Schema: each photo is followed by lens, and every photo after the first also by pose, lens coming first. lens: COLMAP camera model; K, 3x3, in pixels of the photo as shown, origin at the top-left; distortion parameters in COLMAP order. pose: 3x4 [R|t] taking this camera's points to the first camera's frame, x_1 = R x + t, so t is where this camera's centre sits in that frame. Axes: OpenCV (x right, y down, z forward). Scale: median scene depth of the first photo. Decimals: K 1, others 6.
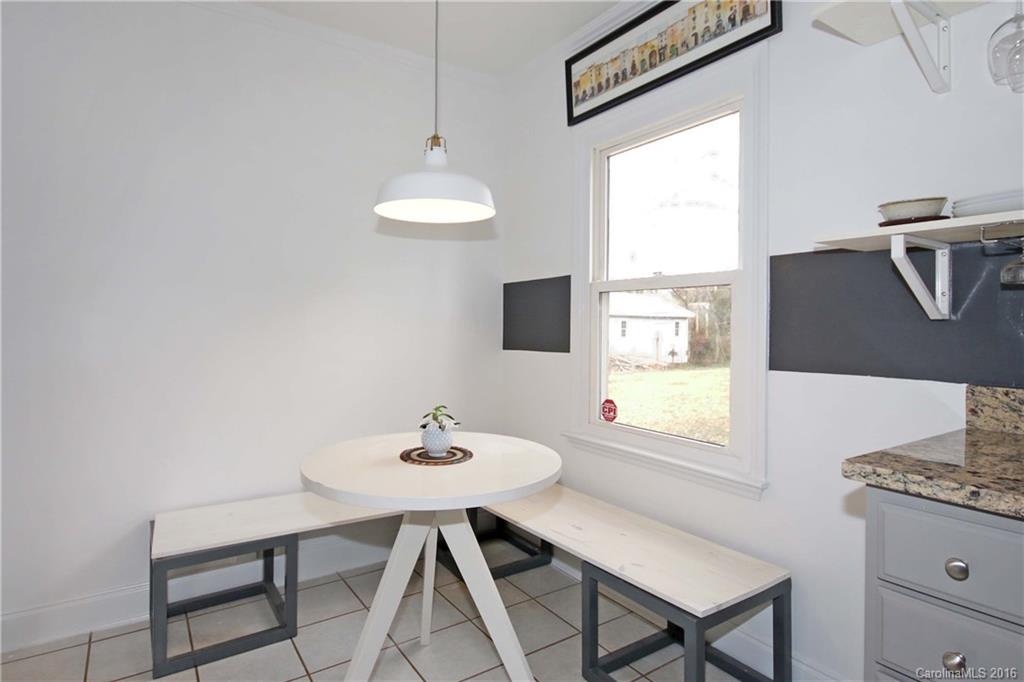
lens RADIAL K [[558.7, 0, 512.0], [0, 558.7, 341.0], [0, 0, 1]] dist [-0.000803, -0.000144]
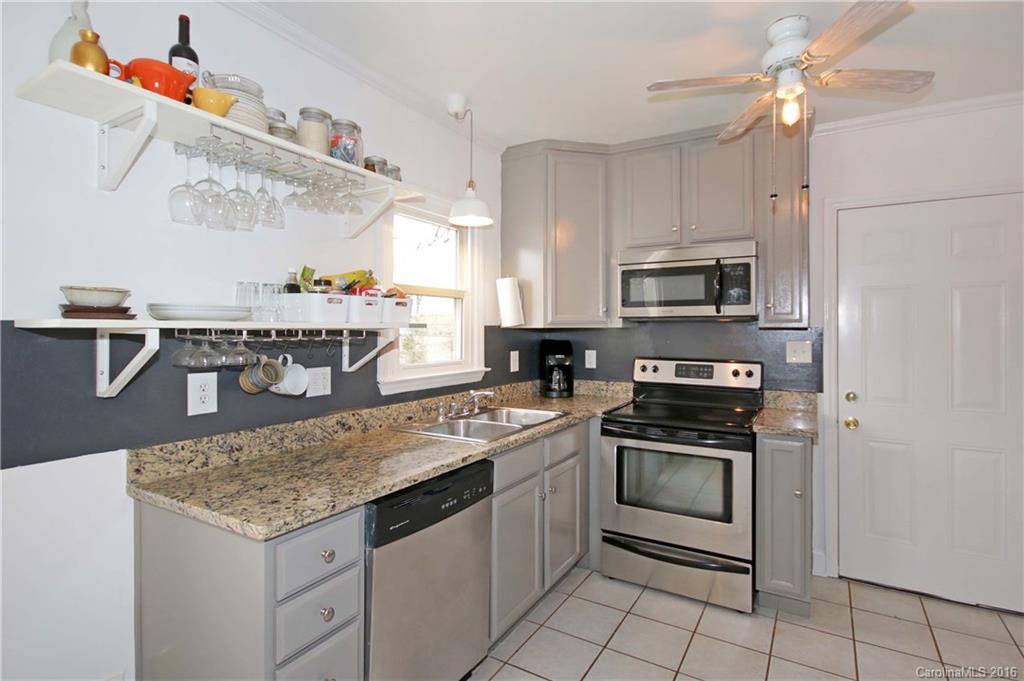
lens RADIAL K [[514.8, 0, 514.7], [0, 514.8, 344.8], [0, 0, 1]] dist [-0.000080, 0.000108]
pose [[-0.422218, -0.034580, 0.905835, -0.355410], [0.024619, 0.998466, 0.049591, -0.124492], [-0.906160, 0.043239, -0.420719, 0.498794]]
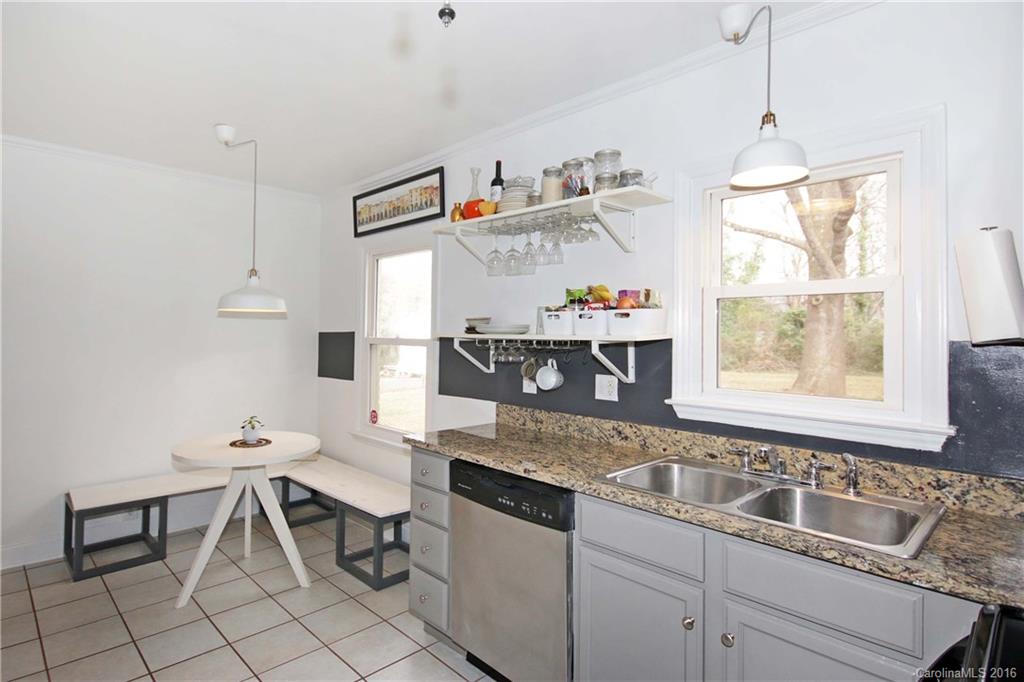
lens RADIAL K [[536.8, 0, 467.6], [0, 536.8, 334.1], [0, 0, 1]] dist [0.011662, -0.000077]
pose [[0.989340, 0.006391, 0.145486, 0.277112], [-0.002176, 0.999574, -0.029107, -0.092804], [-0.145610, 0.028480, 0.988932, -0.772742]]
